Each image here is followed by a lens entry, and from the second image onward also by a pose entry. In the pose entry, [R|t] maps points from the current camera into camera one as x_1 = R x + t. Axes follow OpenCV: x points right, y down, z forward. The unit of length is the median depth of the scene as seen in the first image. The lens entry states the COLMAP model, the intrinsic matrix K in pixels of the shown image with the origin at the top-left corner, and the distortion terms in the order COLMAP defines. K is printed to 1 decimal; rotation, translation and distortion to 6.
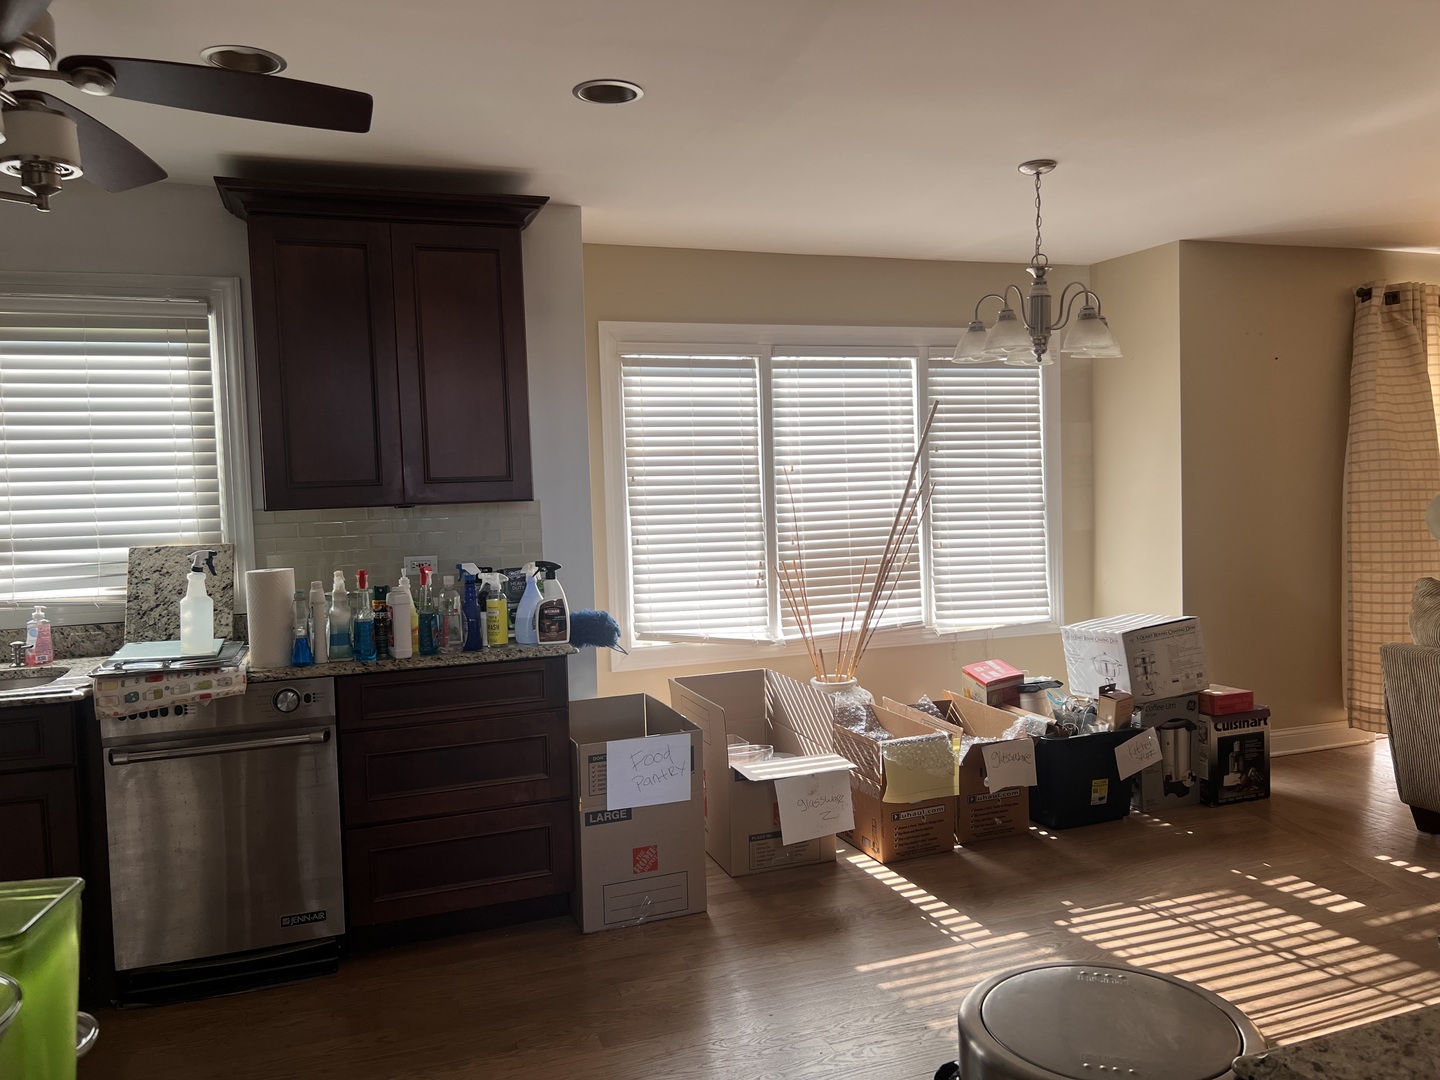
lens RADIAL K [[1090.6, 0, 716.9], [0, 1090.6, 541.4], [0, 0, 1]] dist [0.051177, -0.063005]
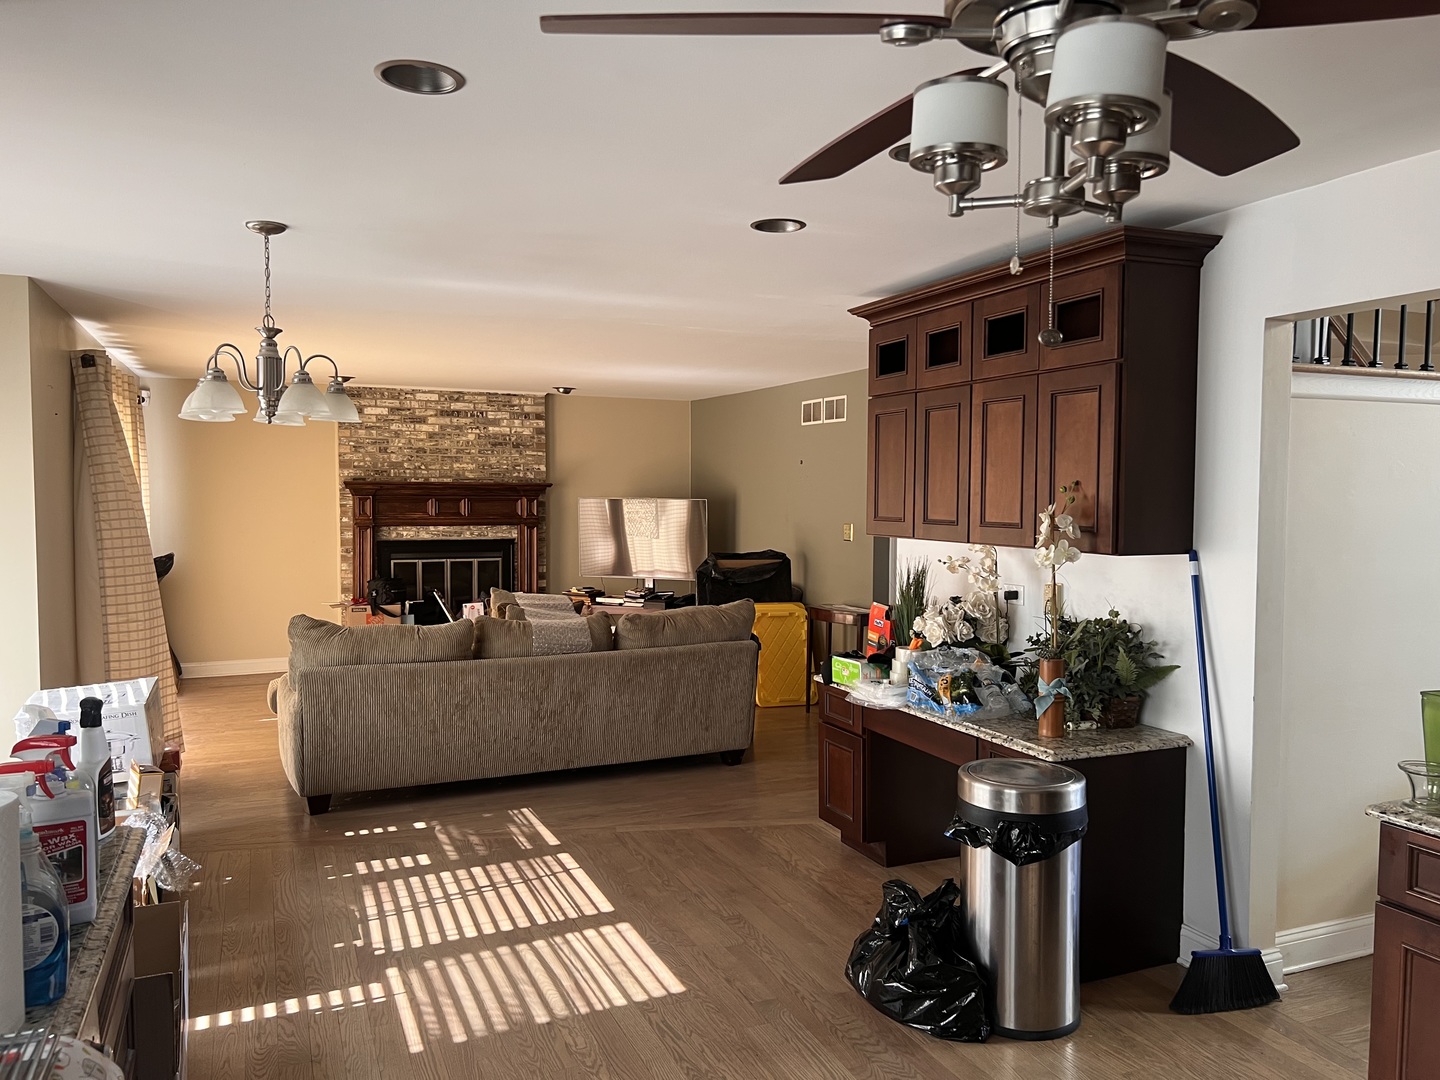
lens RADIAL K [[1090.6, 0, 723.3], [0, 1090.6, 542.0], [0, 0, 1]] dist [0.051177, -0.063005]
pose [[-0.075458, -0.022003, 0.996906, -0.840543], [0.049631, 0.998434, 0.025794, -0.084196], [-0.995913, 0.051424, -0.074248, 0.727132]]
